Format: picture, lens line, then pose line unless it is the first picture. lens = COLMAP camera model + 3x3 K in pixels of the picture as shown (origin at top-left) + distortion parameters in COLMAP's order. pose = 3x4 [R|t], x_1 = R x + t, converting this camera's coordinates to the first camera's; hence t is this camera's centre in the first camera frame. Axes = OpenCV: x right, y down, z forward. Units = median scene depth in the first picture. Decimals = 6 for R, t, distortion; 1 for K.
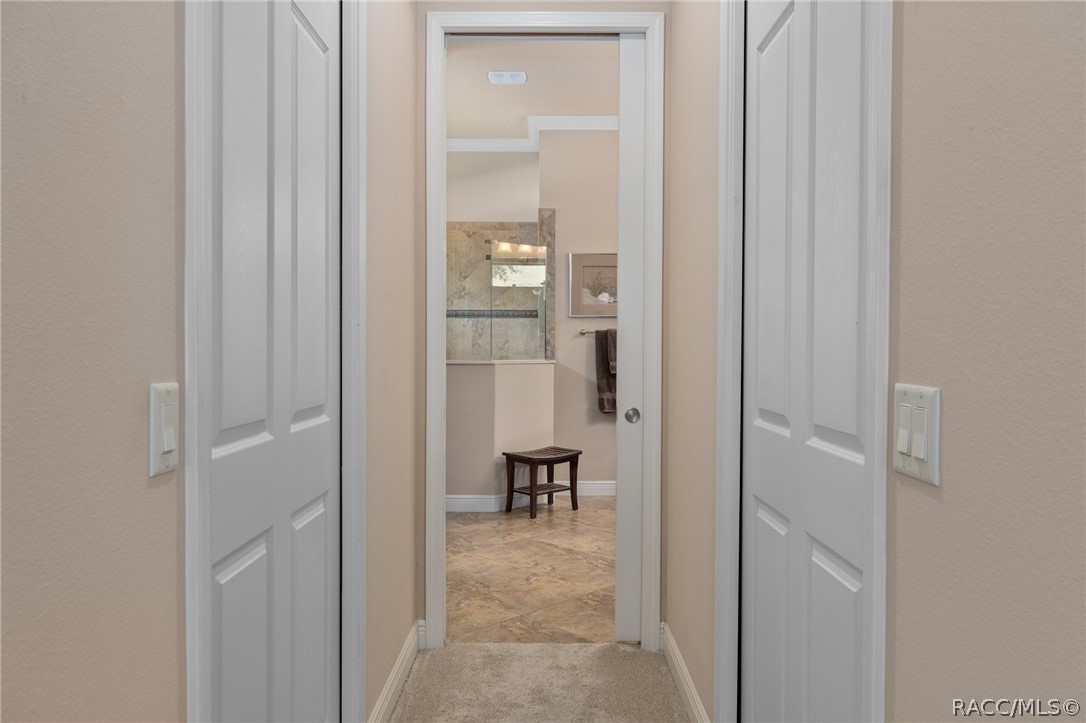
lens RADIAL K [[791.8, 0, 543.0], [0, 791.8, 361.5], [0, 0, 1]] dist [0.000527, 0.000486]
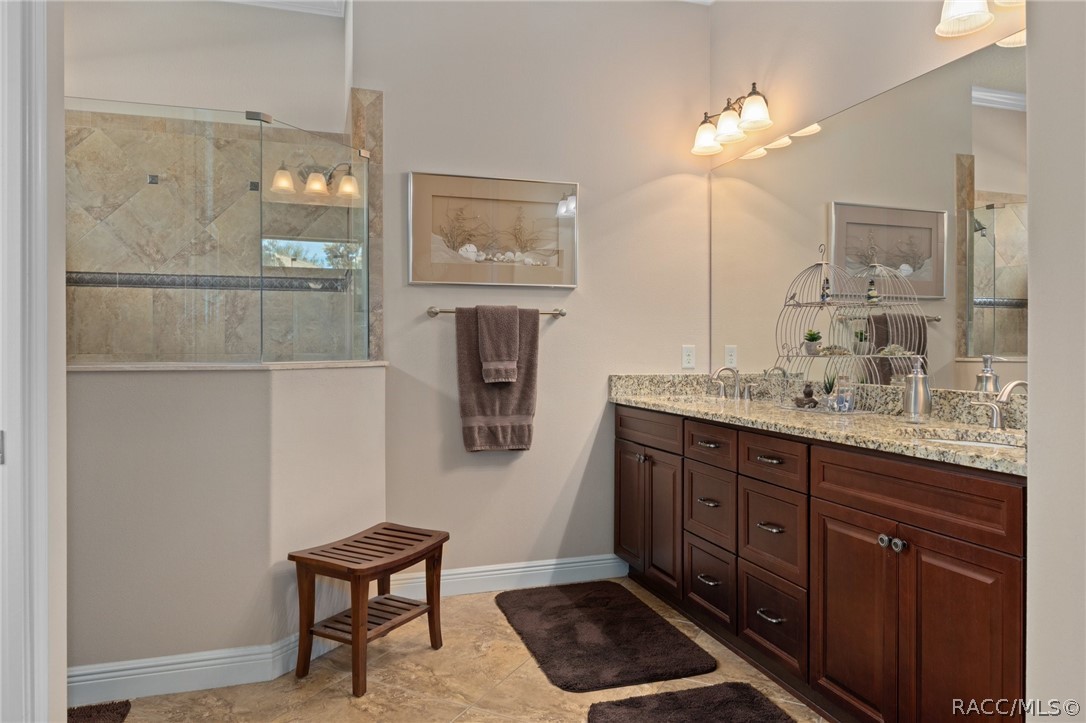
lens RADIAL K [[714.6, 0, 540.6], [0, 714.6, 351.0], [0, 0, 1]] dist [-0.004075, -0.001085]
pose [[0.952144, -0.006469, 0.305581, -0.033565], [0.011158, 0.999845, -0.013599, -0.000560], [-0.305446, 0.016358, 0.952069, 0.488925]]
